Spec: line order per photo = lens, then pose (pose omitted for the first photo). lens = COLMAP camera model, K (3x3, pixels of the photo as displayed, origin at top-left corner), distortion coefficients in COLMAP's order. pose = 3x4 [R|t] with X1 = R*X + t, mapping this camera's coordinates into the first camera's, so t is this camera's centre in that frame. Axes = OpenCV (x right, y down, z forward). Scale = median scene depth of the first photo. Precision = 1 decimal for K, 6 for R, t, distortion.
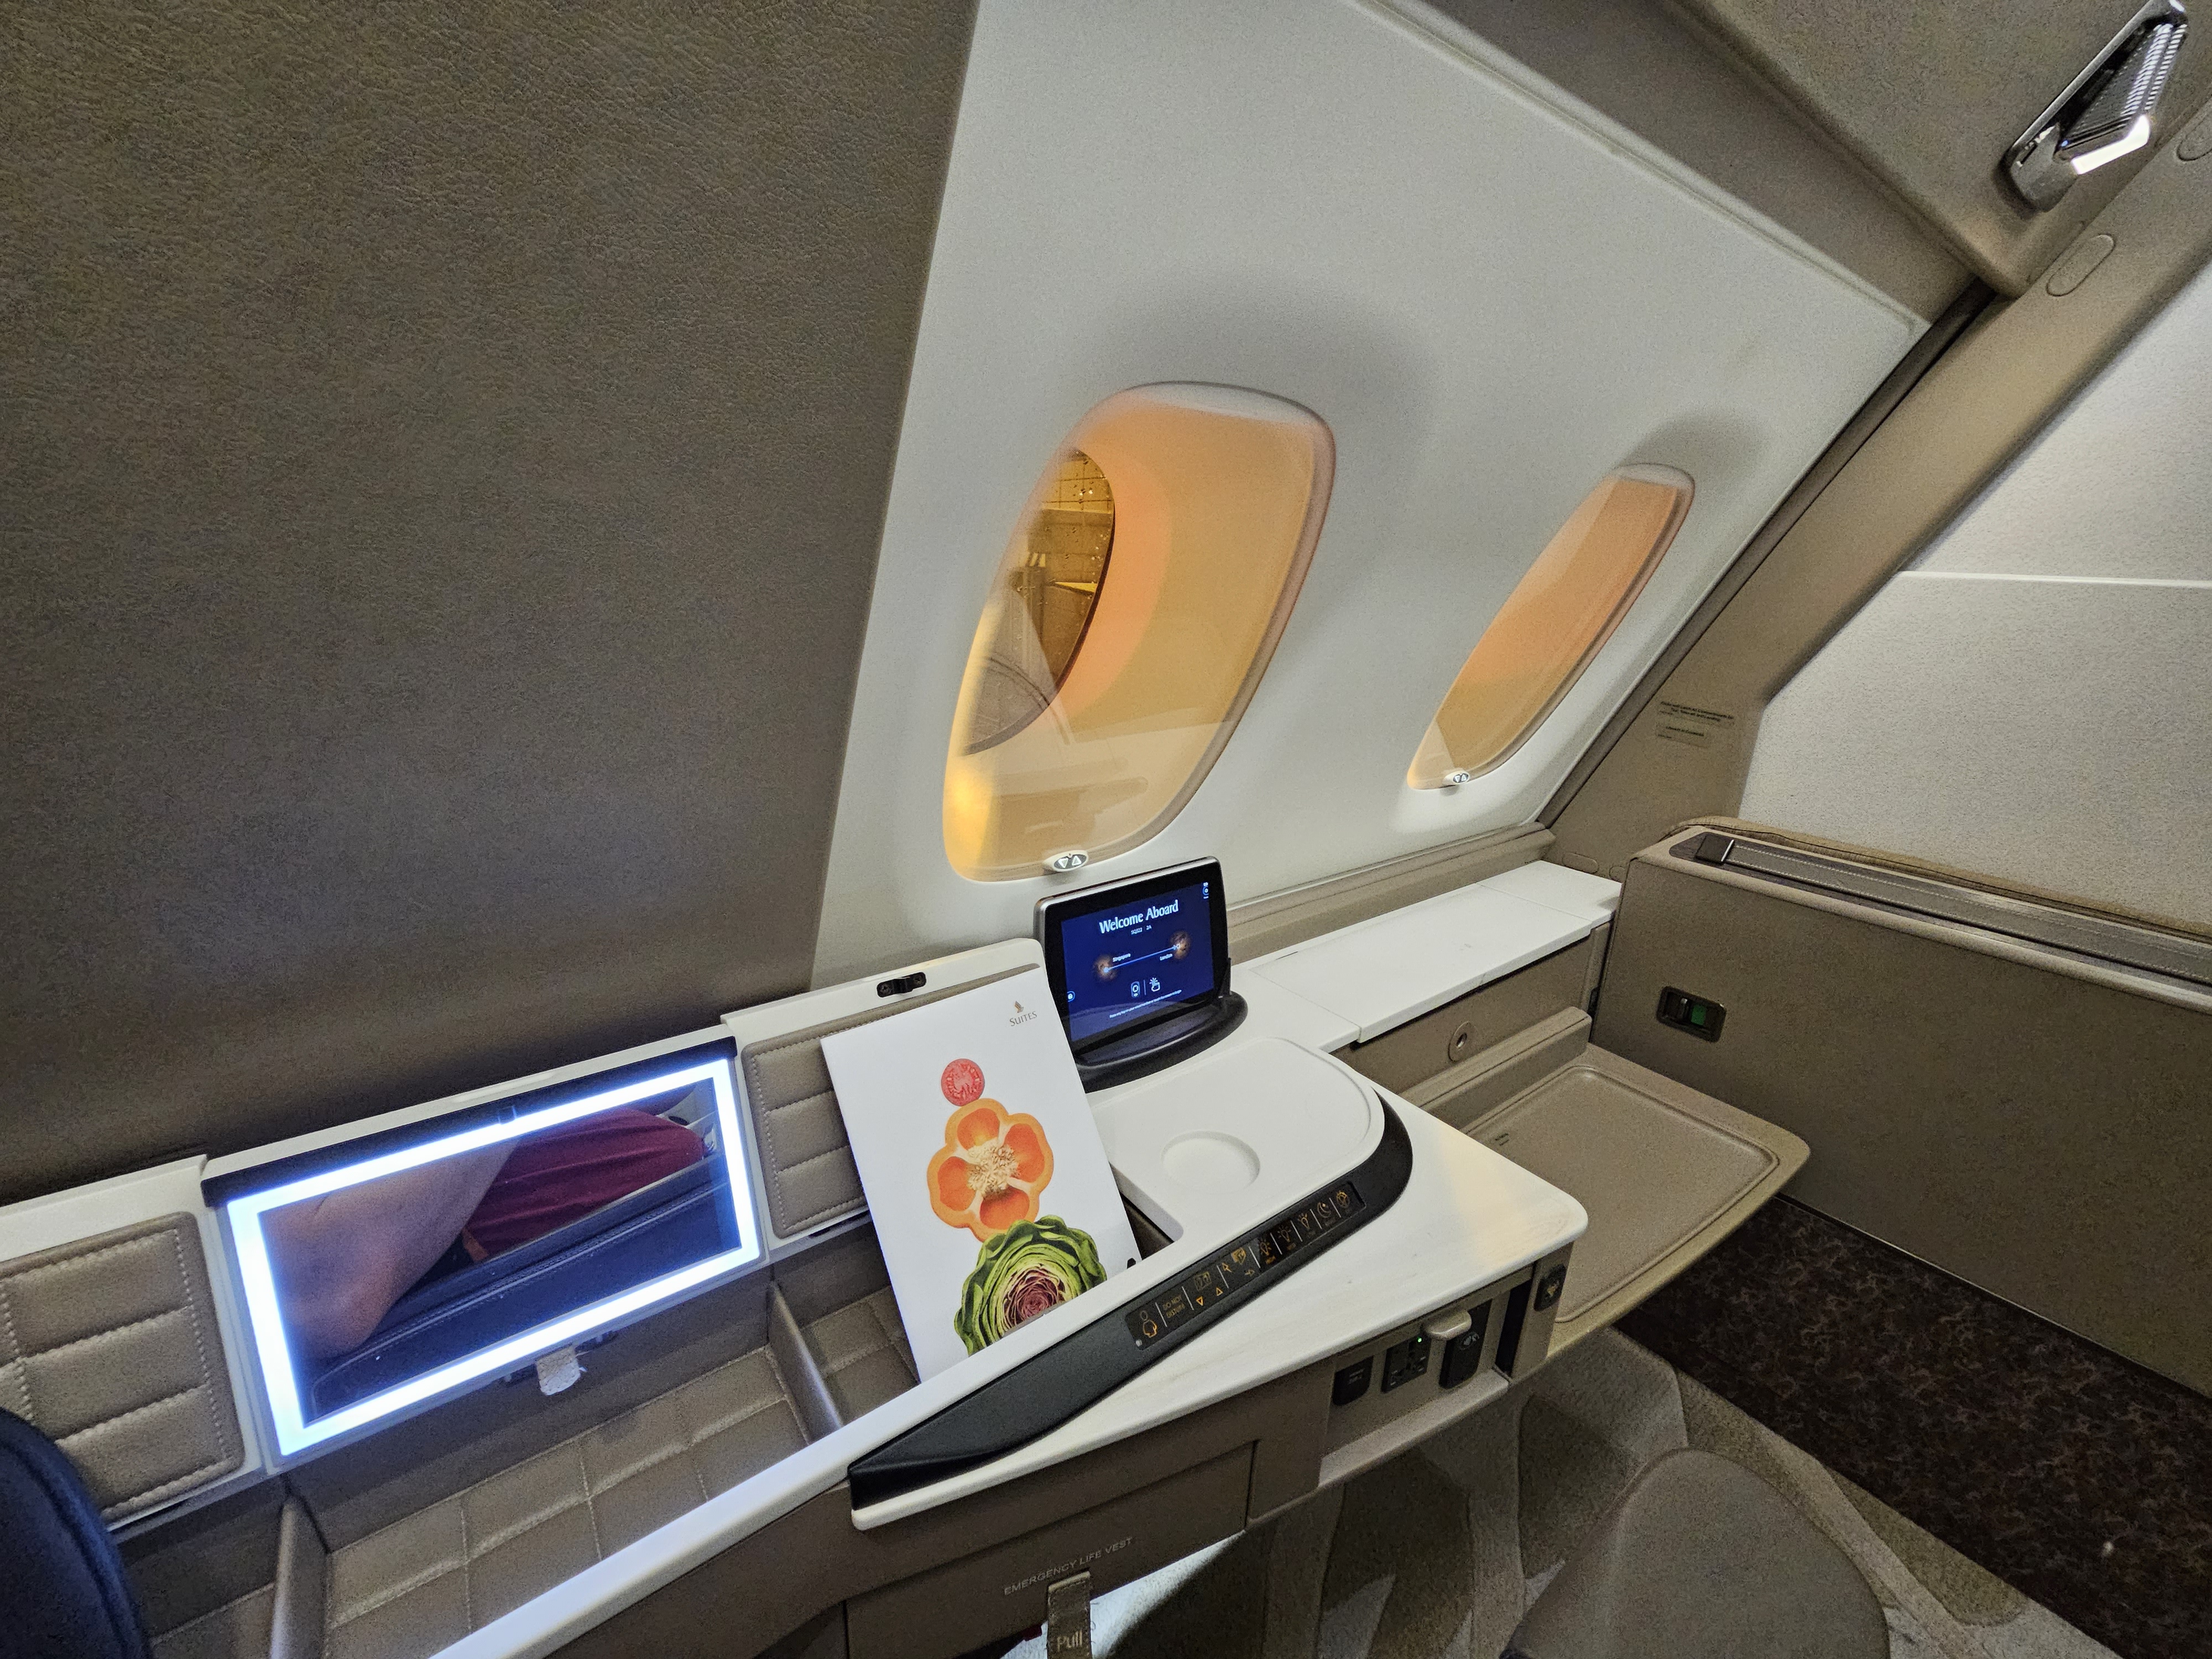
lens RADIAL K [[911.6, 0, 1112.3], [0, 911.6, 825.0], [0, 0, 1]] dist [-0.000276, 0.000023]
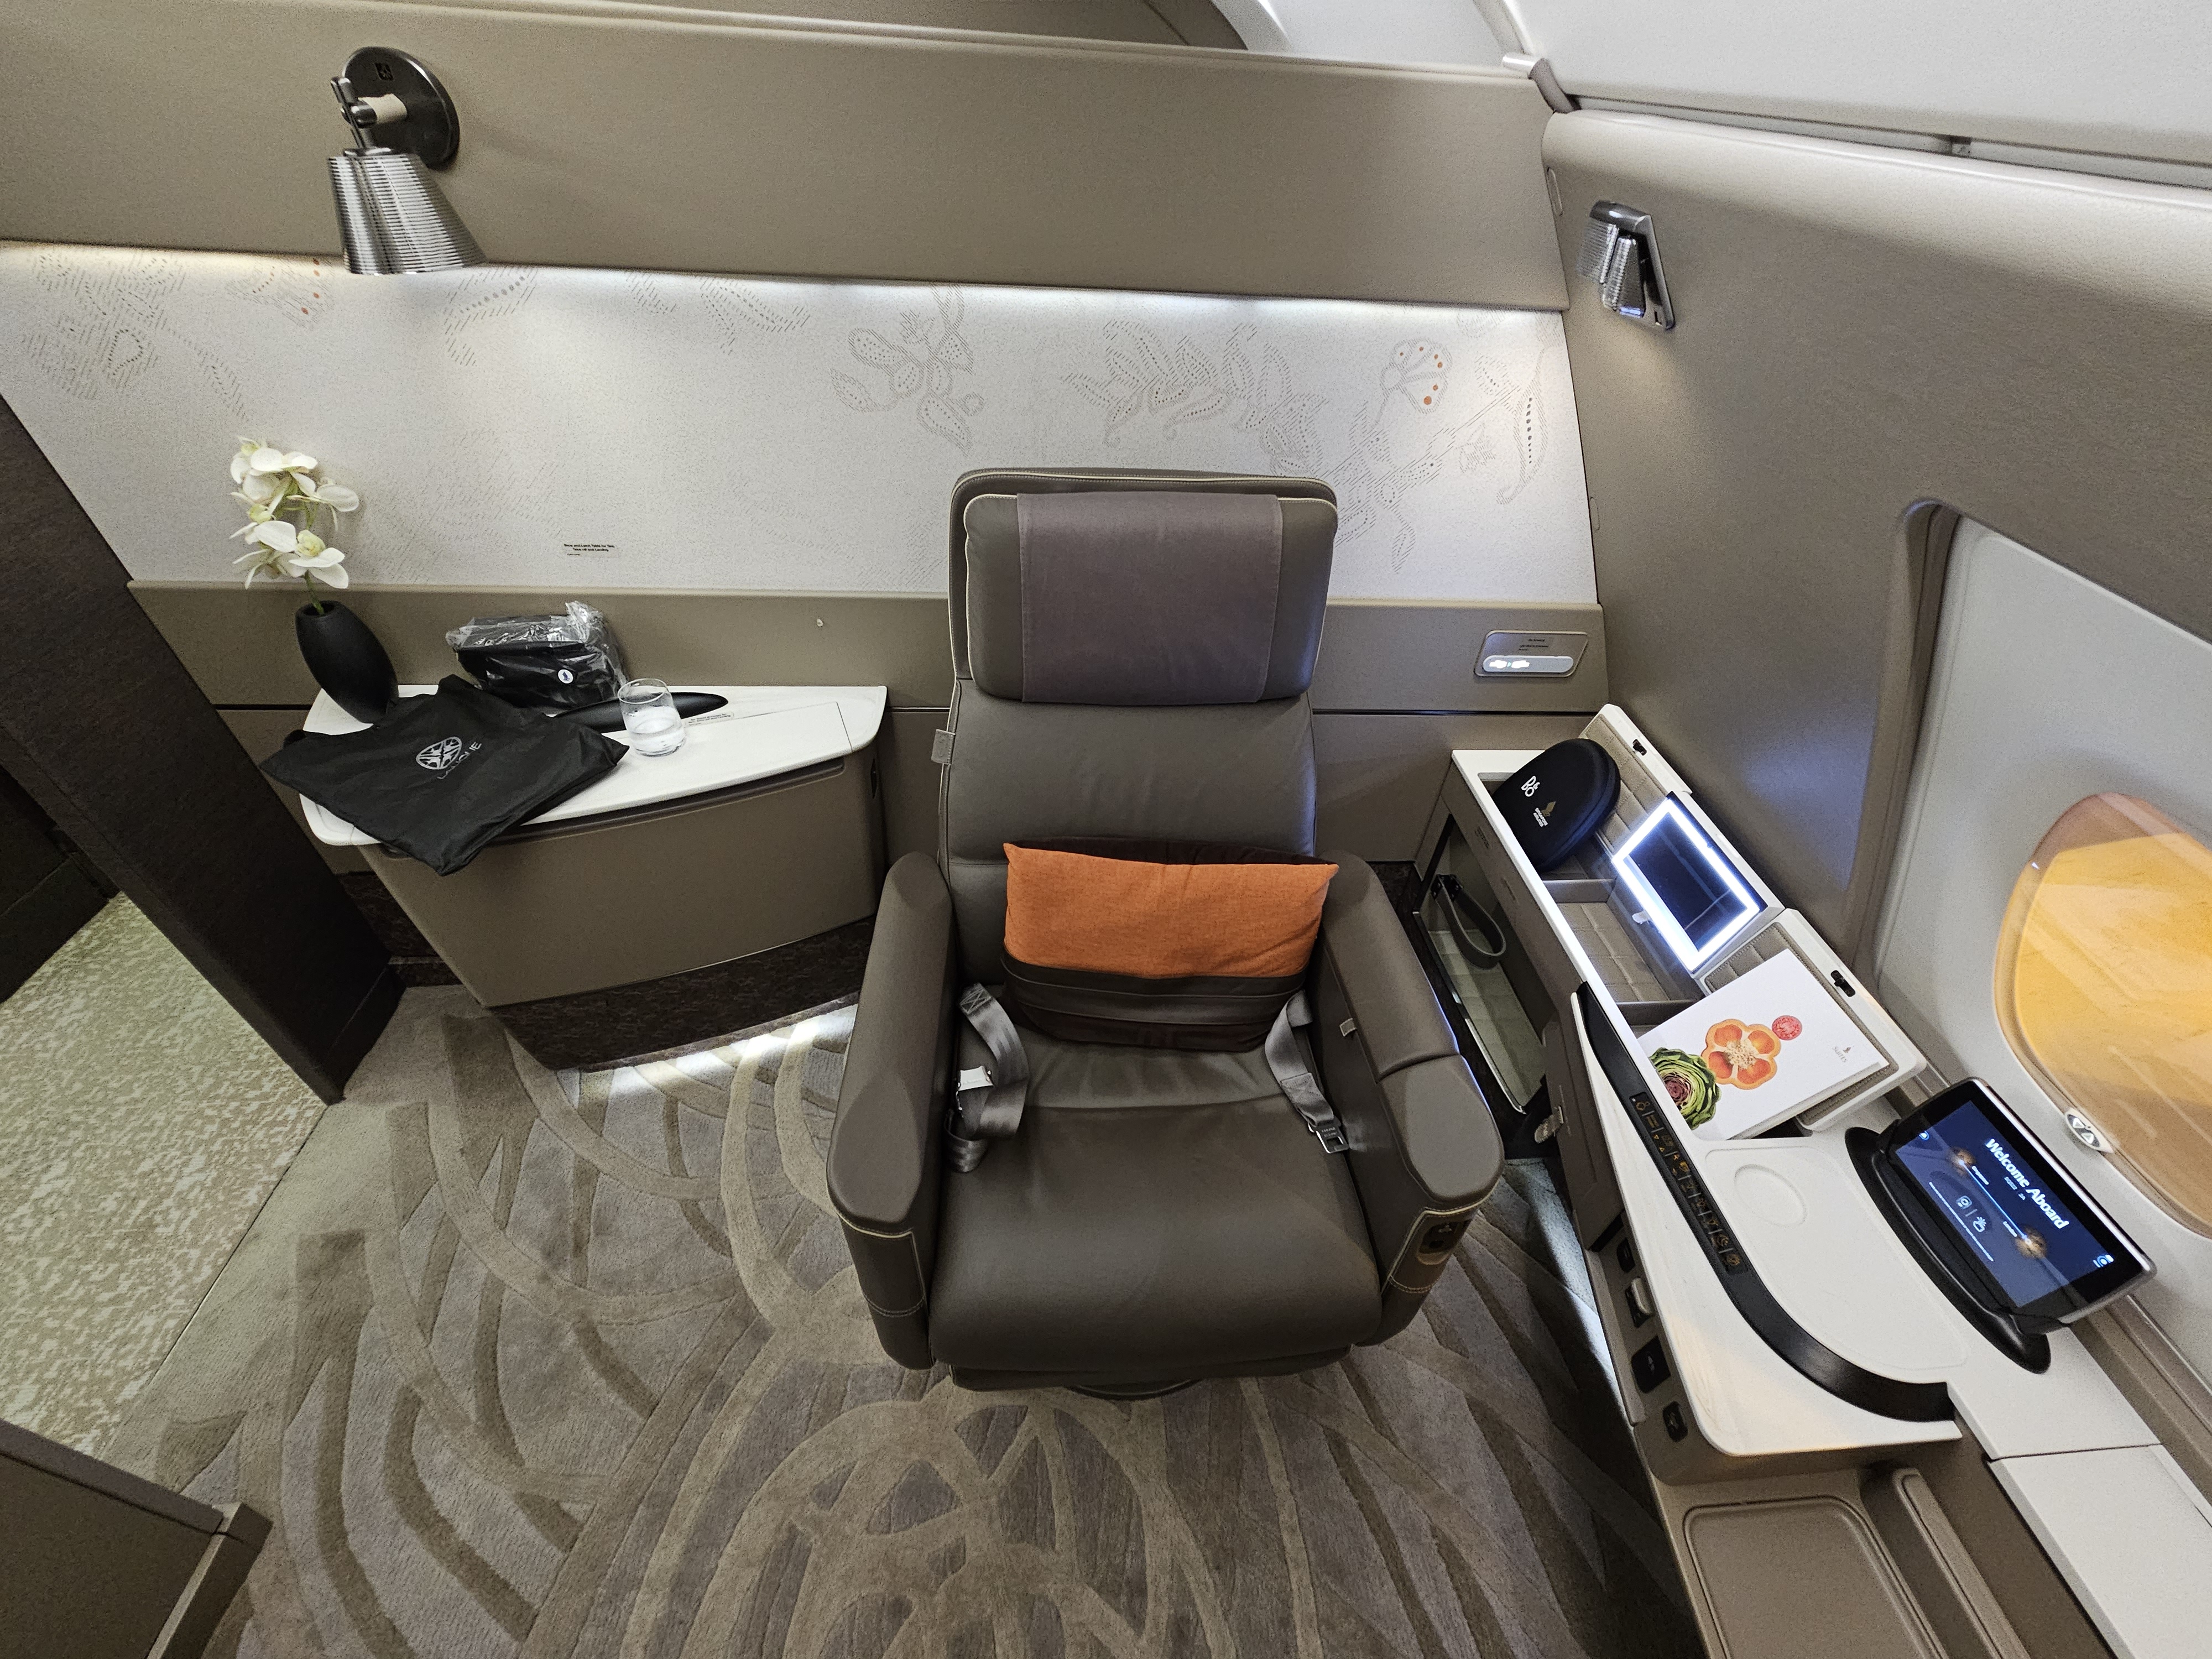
lens RADIAL K [[911.6, 0, 1109.6], [0, 911.6, 826.5], [0, 0, 1]] dist [-0.000276, 0.000023]
pose [[-0.546640, 0.506990, -0.666443, 1.557616], [-0.309971, 0.616826, 0.723494, -0.841726], [0.777884, 0.602068, -0.180030, 0.067360]]
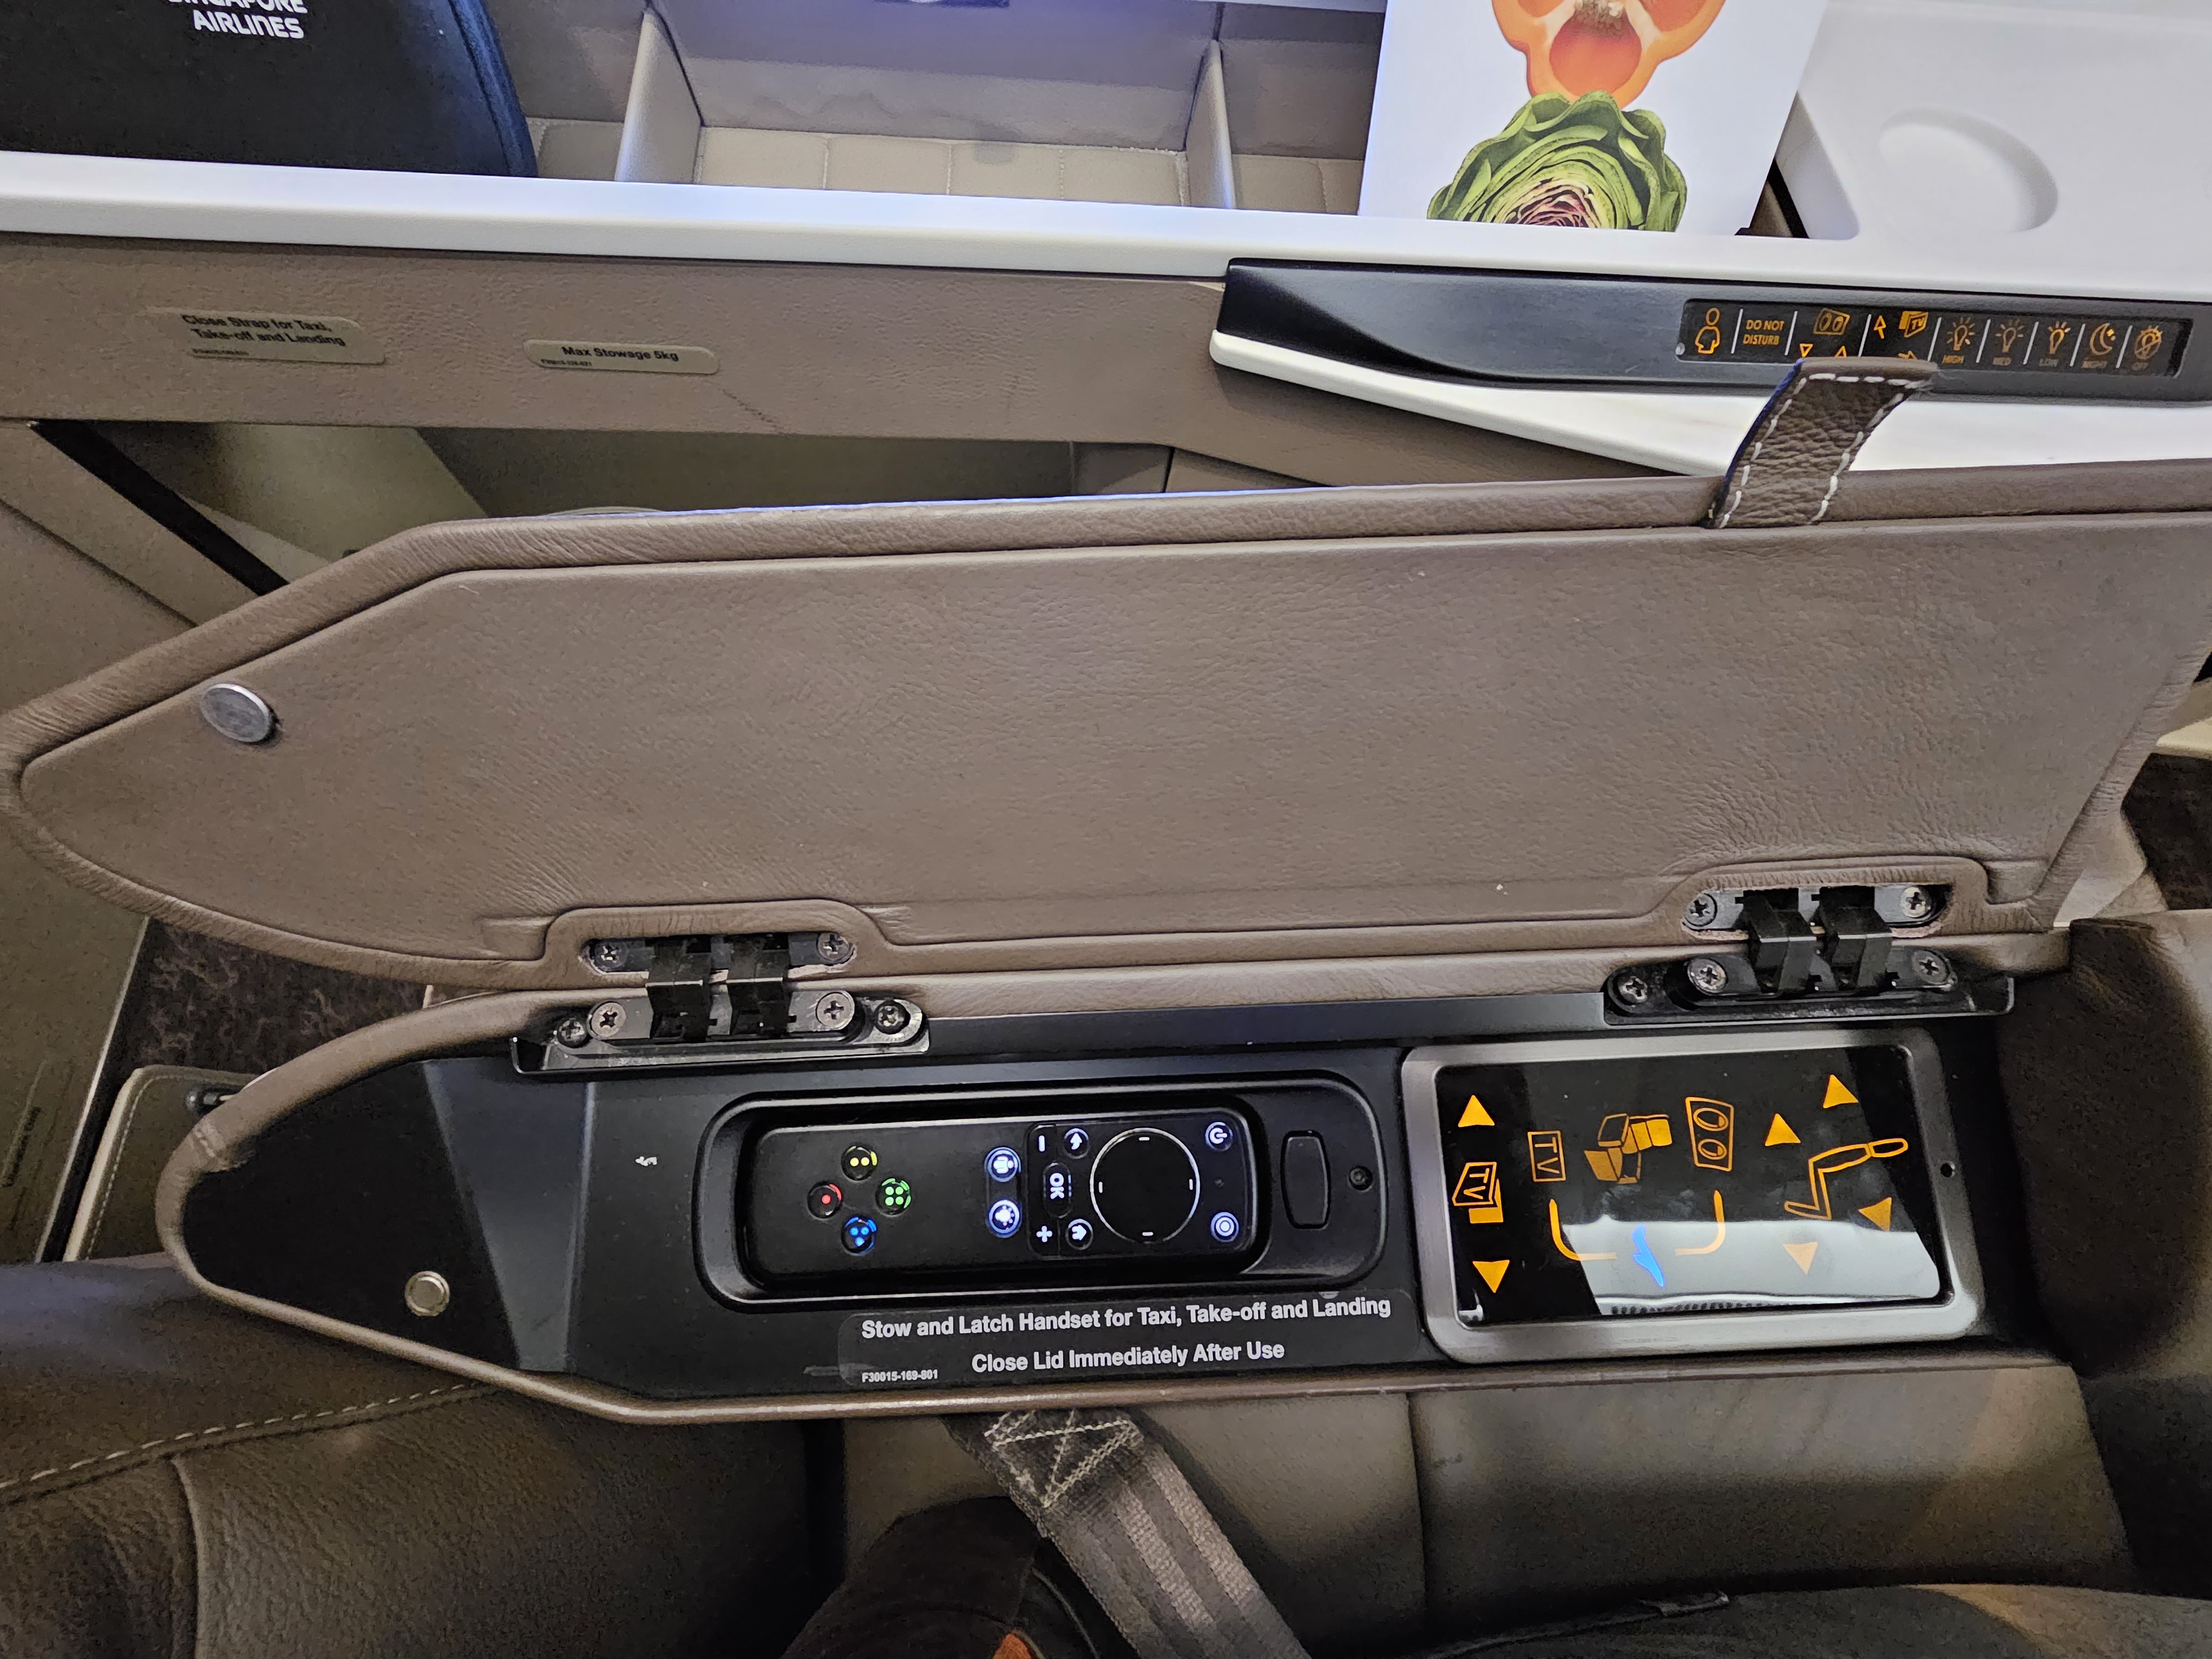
lens RADIAL K [[911.6, 0, 1103.6], [0, 911.6, 824.3], [0, 0, 1]] dist [-0.000276, 0.000023]
pose [[0.822498, 0.544362, -0.164826, -0.013684], [-0.217407, 0.568691, 0.793300, 0.306174], [0.525577, -0.616653, 0.586095, 0.199222]]
